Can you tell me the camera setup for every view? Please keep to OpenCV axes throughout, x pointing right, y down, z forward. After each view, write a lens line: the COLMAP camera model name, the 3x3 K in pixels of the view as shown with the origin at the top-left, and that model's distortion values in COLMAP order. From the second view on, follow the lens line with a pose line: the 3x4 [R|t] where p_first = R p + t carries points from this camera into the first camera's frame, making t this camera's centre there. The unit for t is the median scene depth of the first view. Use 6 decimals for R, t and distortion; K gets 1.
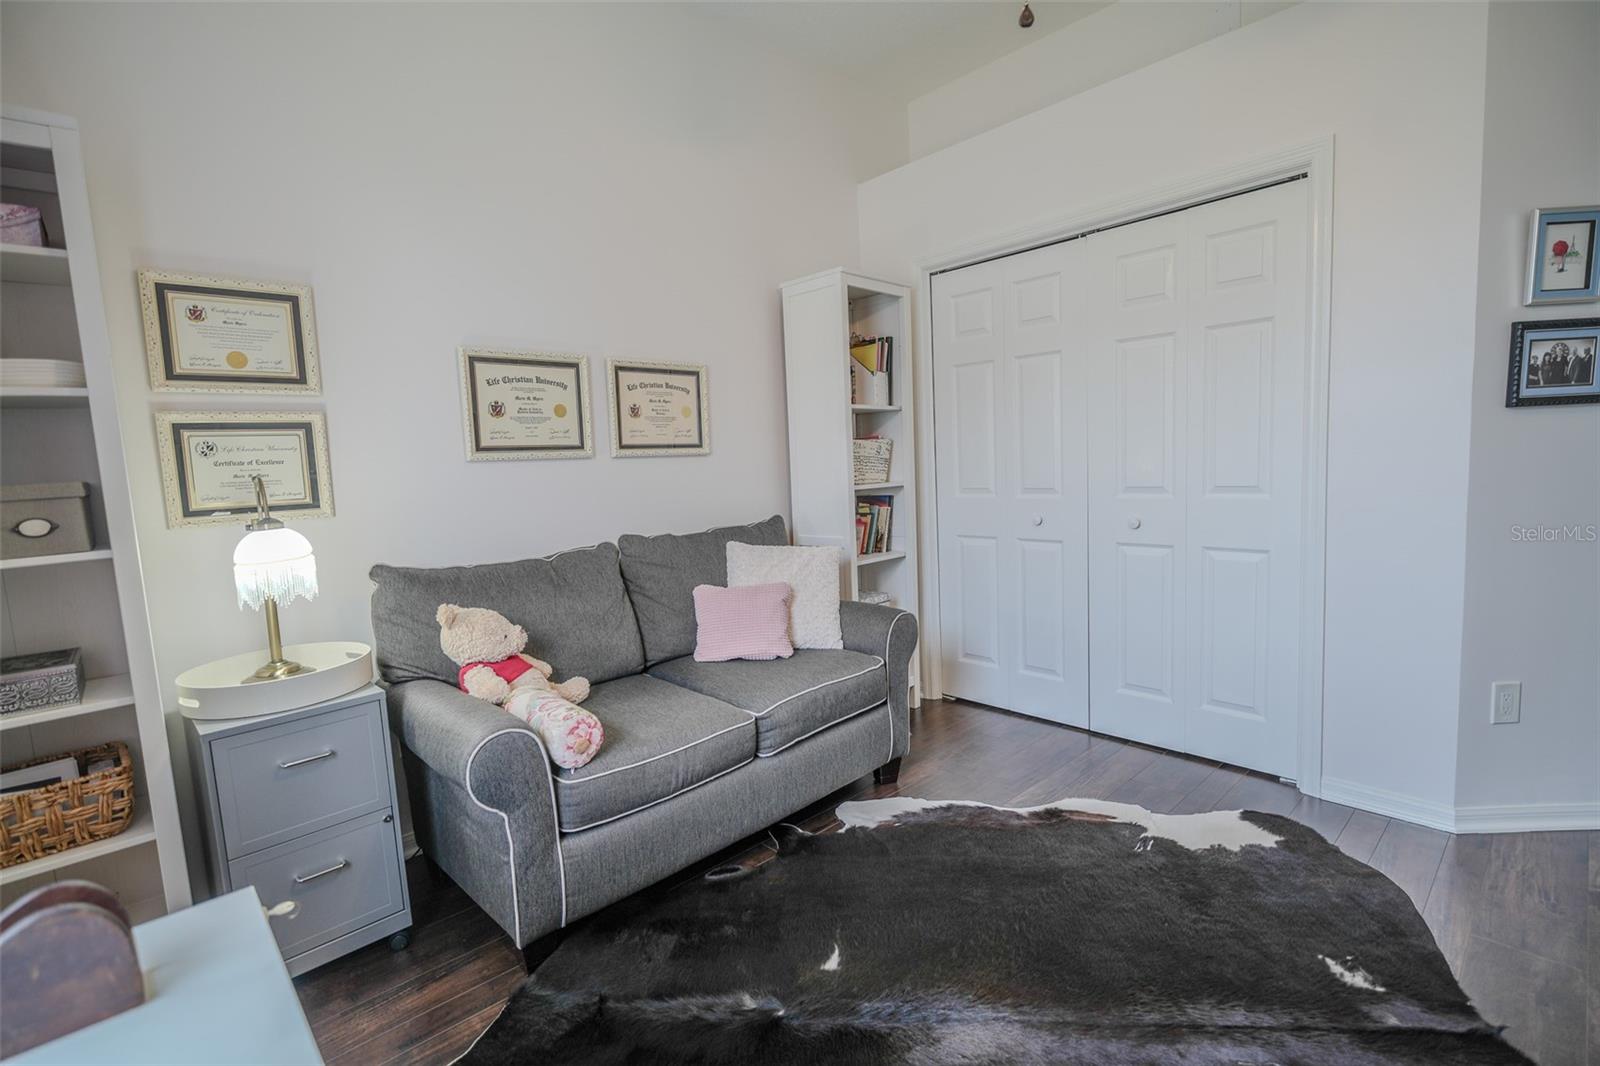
lens RADIAL K [[739.6, 0, 803.0], [0, 739.6, 532.2], [0, 0, 1]] dist [0.000642, -0.003559]
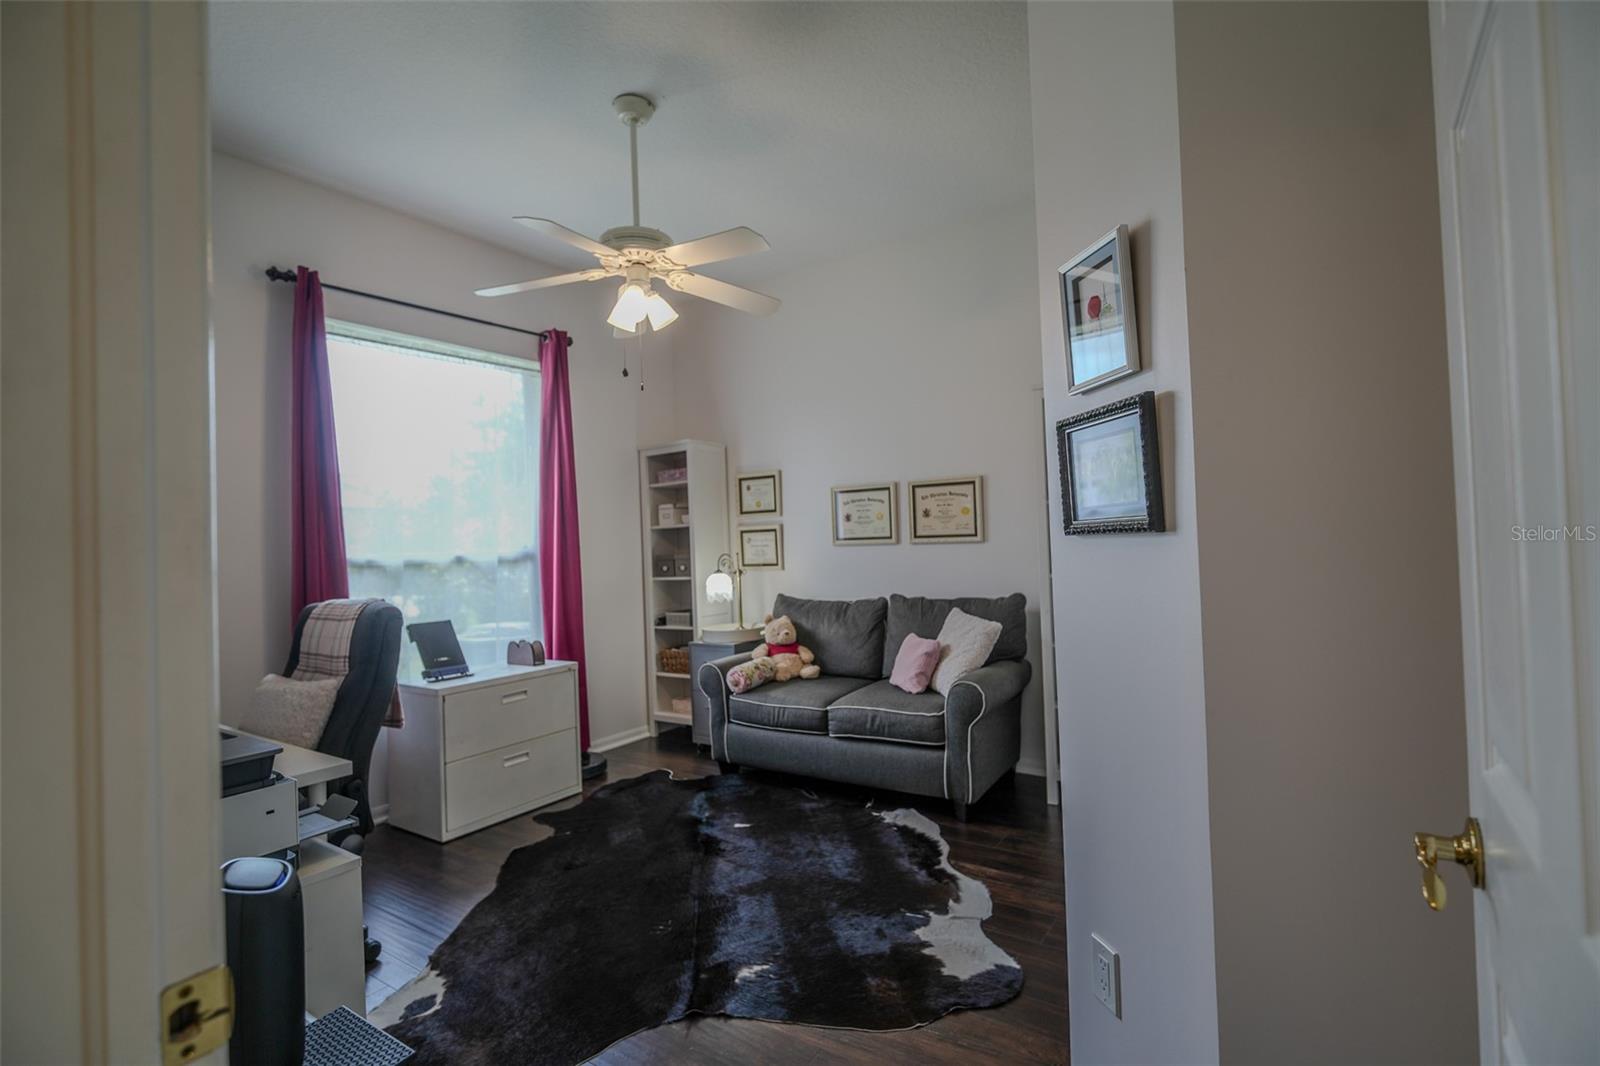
lens RADIAL K [[739.6, 0, 803.0], [0, 739.6, 525.6], [0, 0, 1]] dist [0.000642, -0.003559]
pose [[0.221311, 0.006463, -0.975182, 1.379964], [-0.073262, 0.997262, -0.010017, -0.123709], [0.972447, 0.073661, 0.221179, 0.503224]]
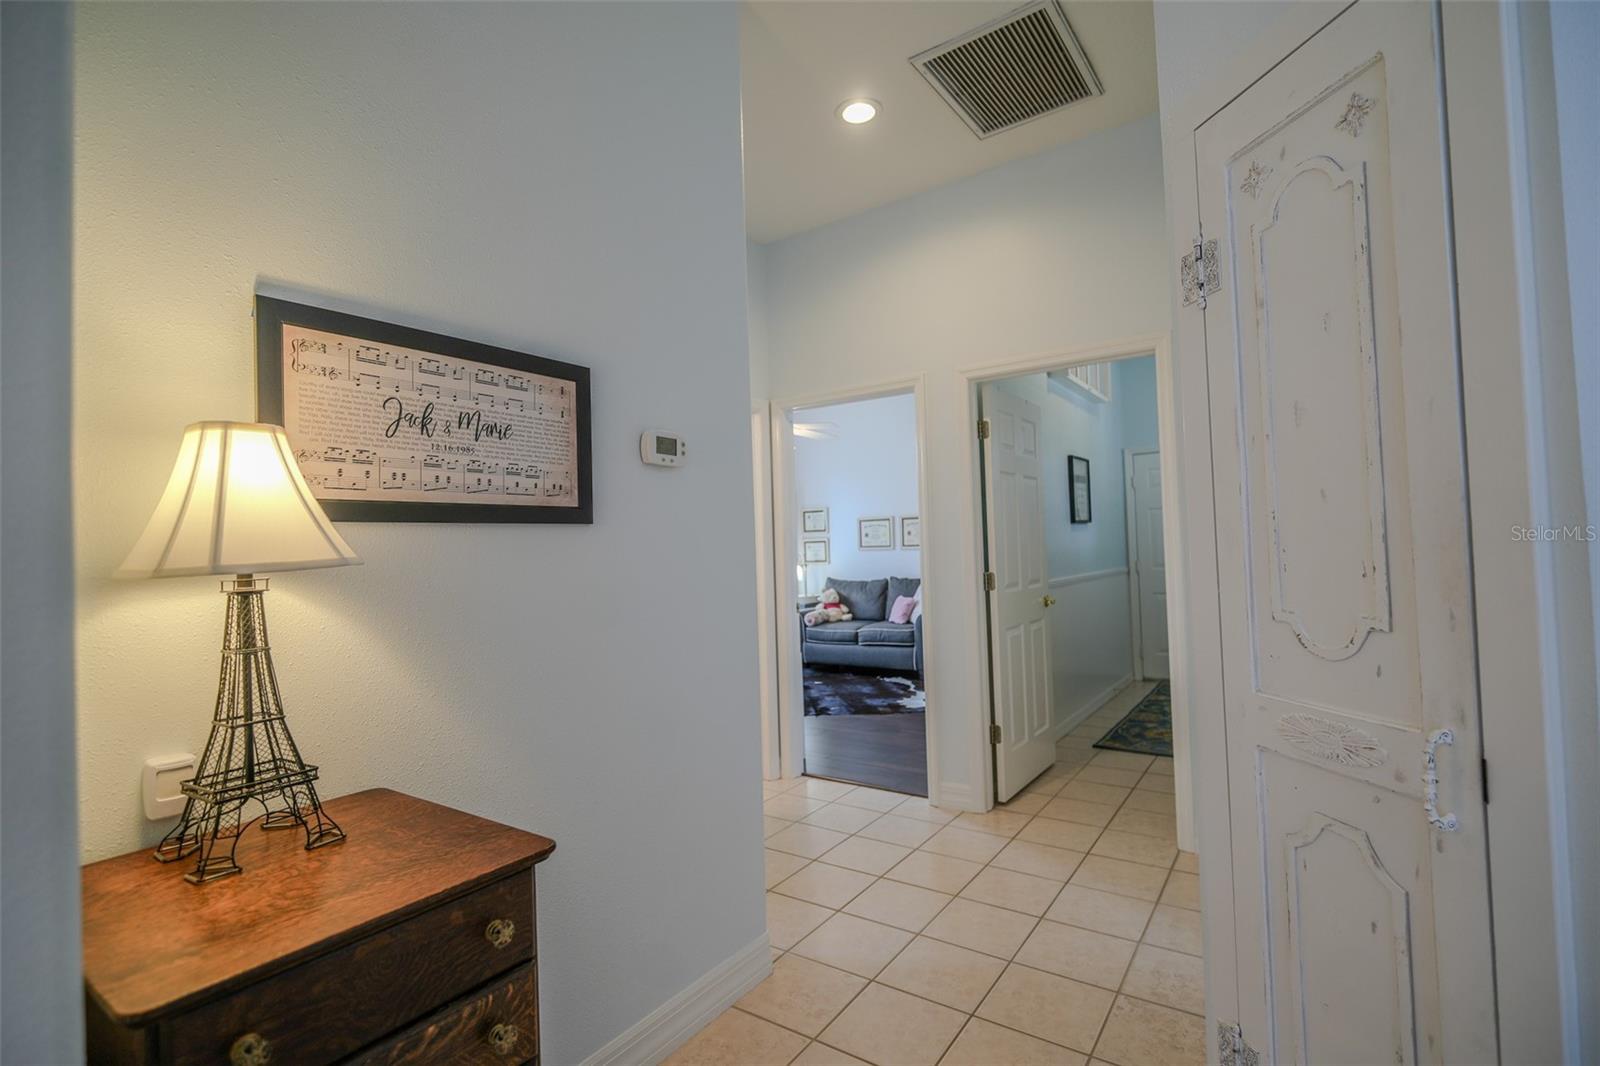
lens RADIAL K [[739.6, 0, 783.8], [0, 739.6, 545.3], [0, 0, 1]] dist [0.000642, -0.003559]
pose [[0.188107, 0.033708, -0.981570, 2.842315], [-0.073019, 0.997125, 0.020248, -0.164031], [0.979430, 0.067865, 0.190027, 0.011182]]
